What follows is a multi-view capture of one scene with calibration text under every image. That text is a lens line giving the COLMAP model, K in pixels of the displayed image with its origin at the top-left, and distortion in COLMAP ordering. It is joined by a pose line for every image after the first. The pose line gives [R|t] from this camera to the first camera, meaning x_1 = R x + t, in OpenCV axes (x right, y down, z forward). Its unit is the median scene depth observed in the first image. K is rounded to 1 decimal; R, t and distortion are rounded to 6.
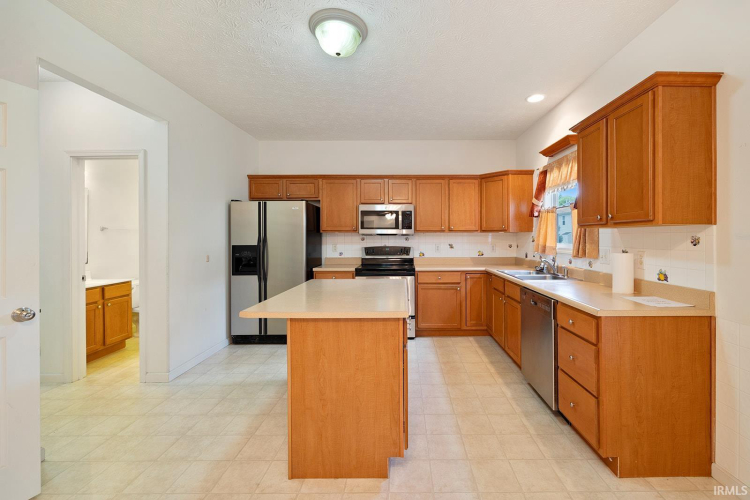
lens RADIAL K [[312.1, 0, 377.4], [0, 312.1, 243.4], [0, 0, 1]] dist [0.001043, 0.000406]
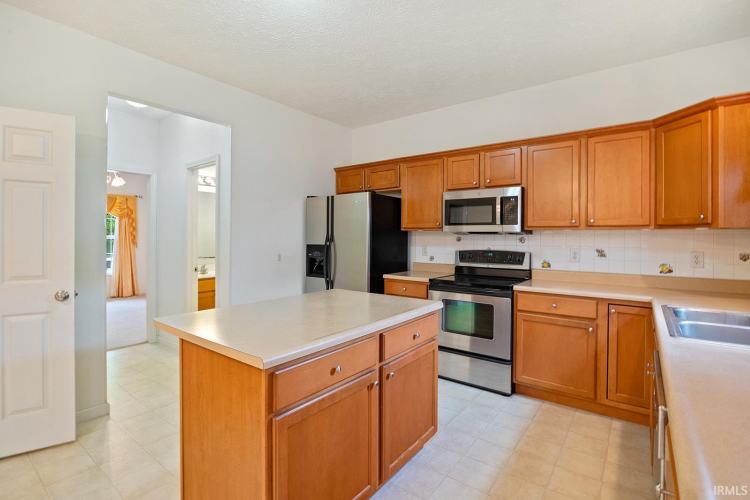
lens RADIAL K [[348.8, 0, 376.0], [0, 348.8, 243.2], [0, 0, 1]] dist [0.001011, -0.000204]
pose [[0.811771, 0.016290, -0.583749, 0.295046], [-0.015342, 0.999861, 0.006567, -0.007969], [0.583775, 0.003625, 0.811908, 0.249042]]
